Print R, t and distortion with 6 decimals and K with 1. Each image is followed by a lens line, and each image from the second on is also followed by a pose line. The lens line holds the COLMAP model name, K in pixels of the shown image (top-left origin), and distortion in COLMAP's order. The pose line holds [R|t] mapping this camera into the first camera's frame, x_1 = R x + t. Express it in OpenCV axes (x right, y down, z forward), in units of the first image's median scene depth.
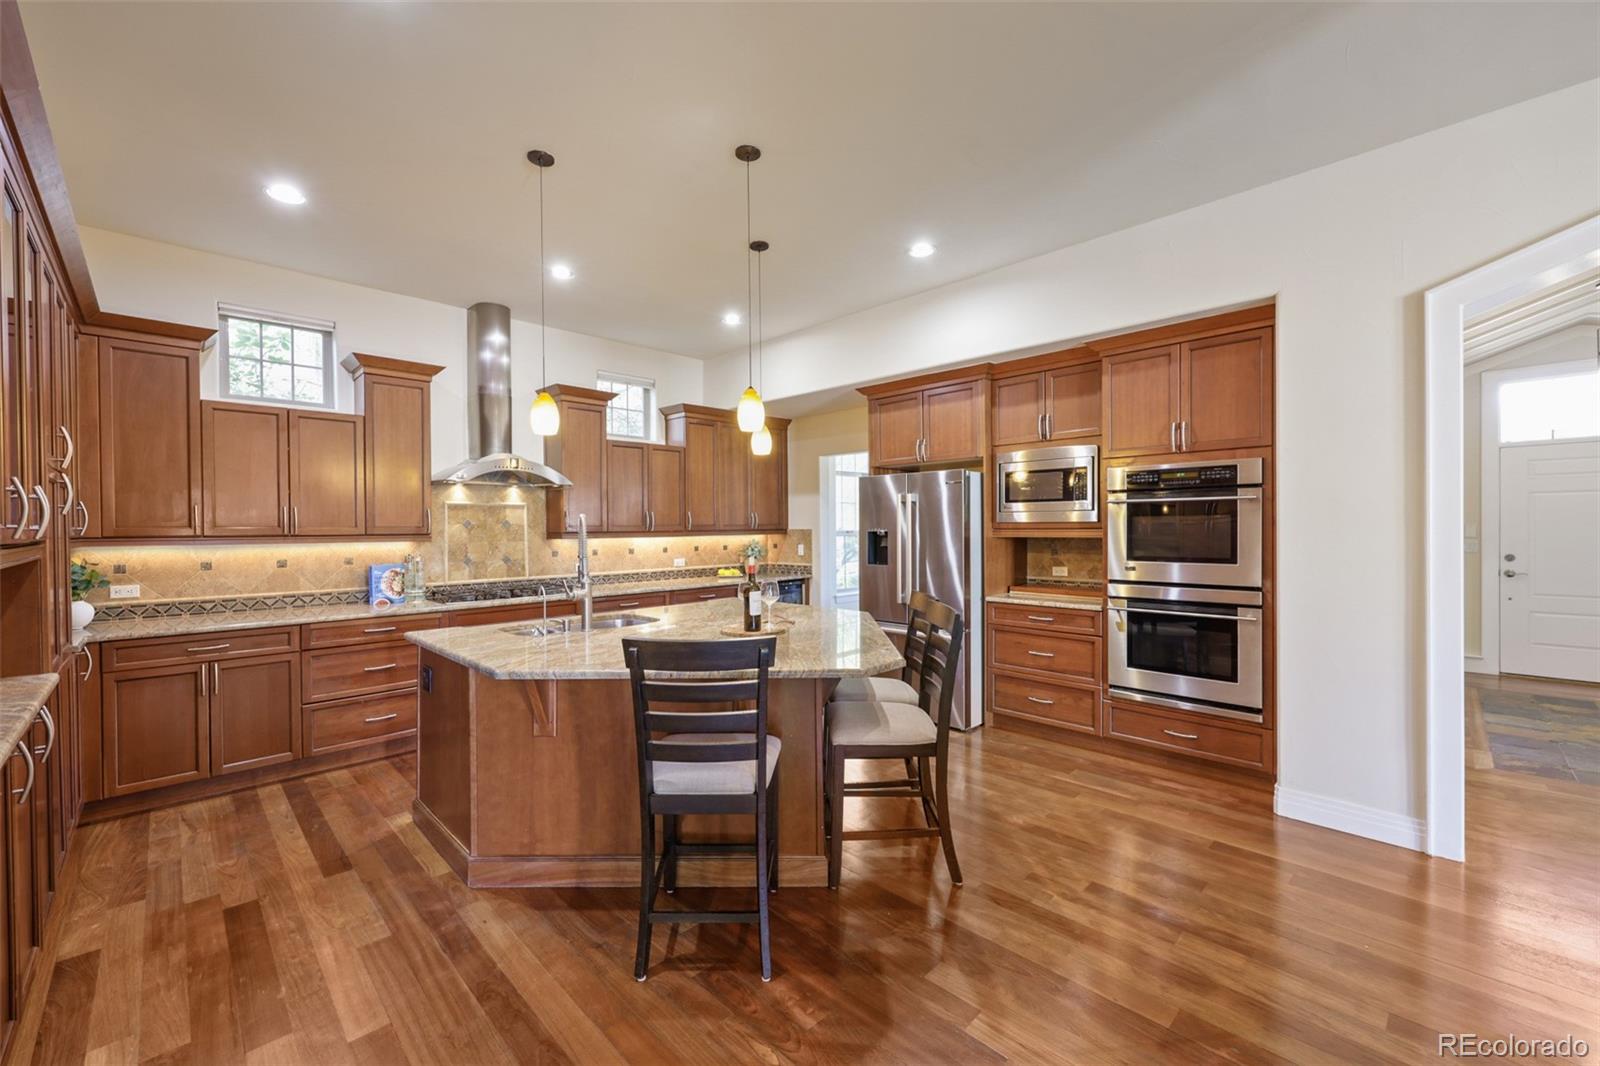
lens RADIAL K [[650.8, 0, 792.6], [0, 650.8, 532.1], [0, 0, 1]] dist [-0.000813, -0.000116]
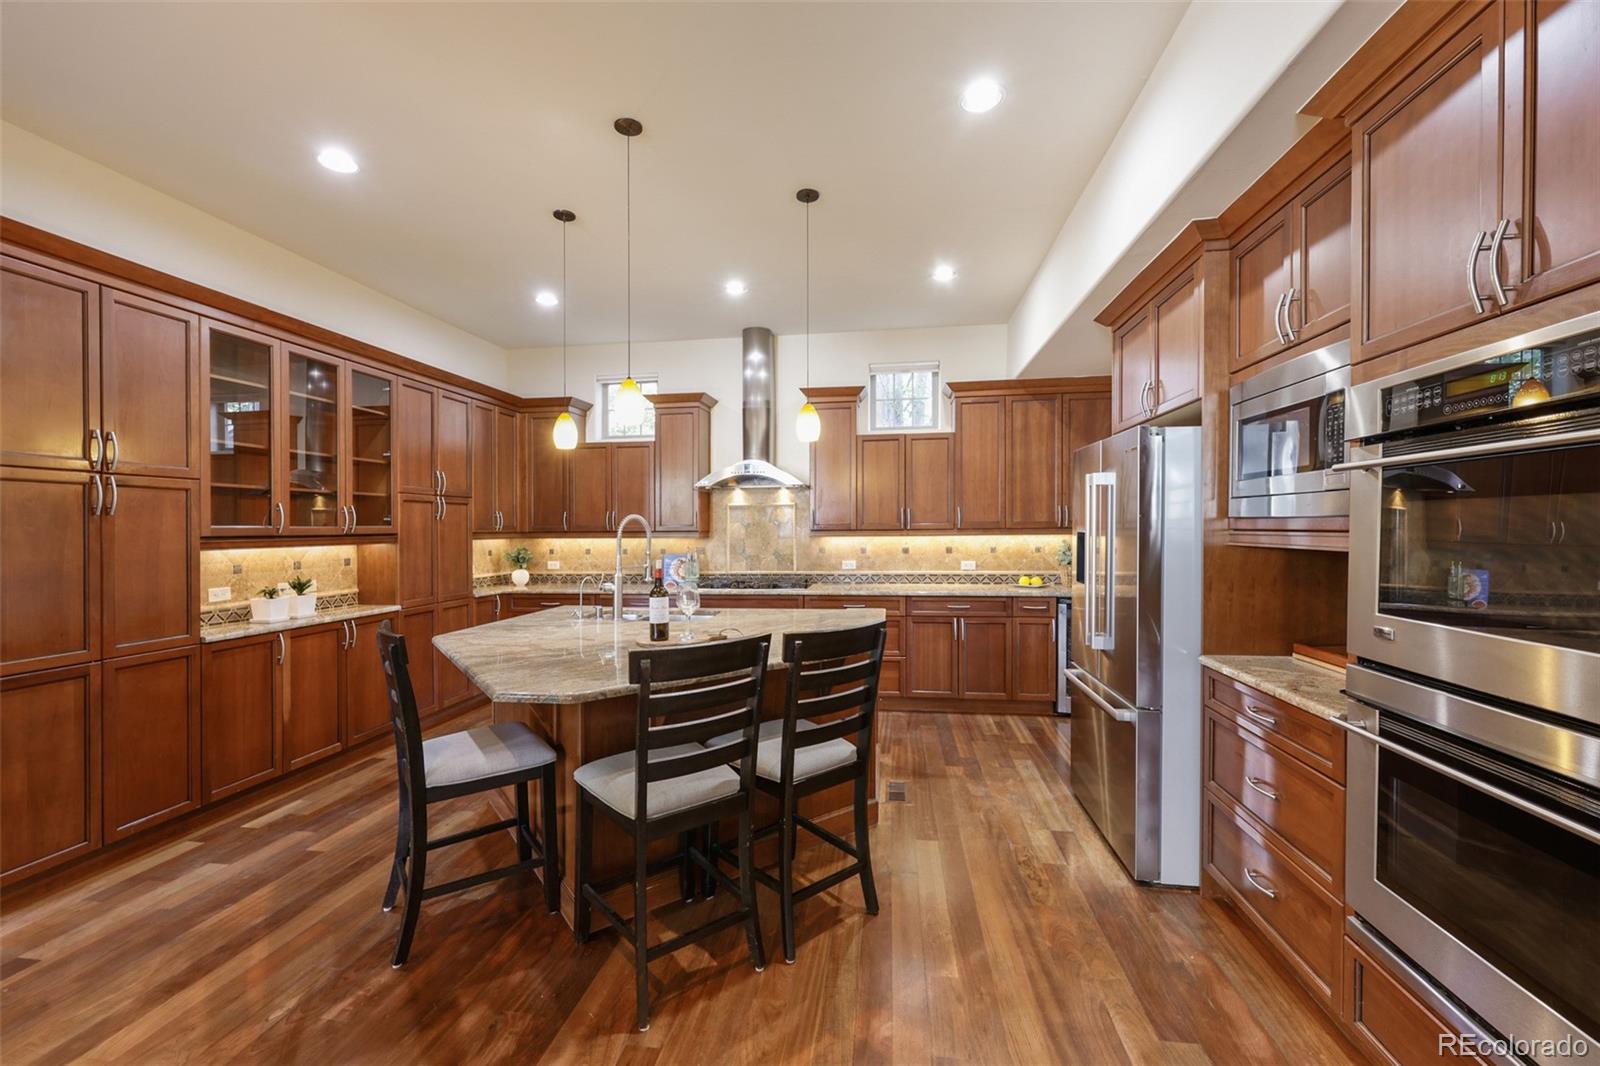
lens RADIAL K [[650.8, 0, 792.6], [0, 650.8, 532.1], [0, 0, 1]] dist [-0.000813, -0.000116]
pose [[0.599749, 0.008785, -0.800140, 0.490244], [-0.002744, 0.999956, 0.008922, -0.006287], [0.800183, -0.003155, 0.599747, 0.373826]]
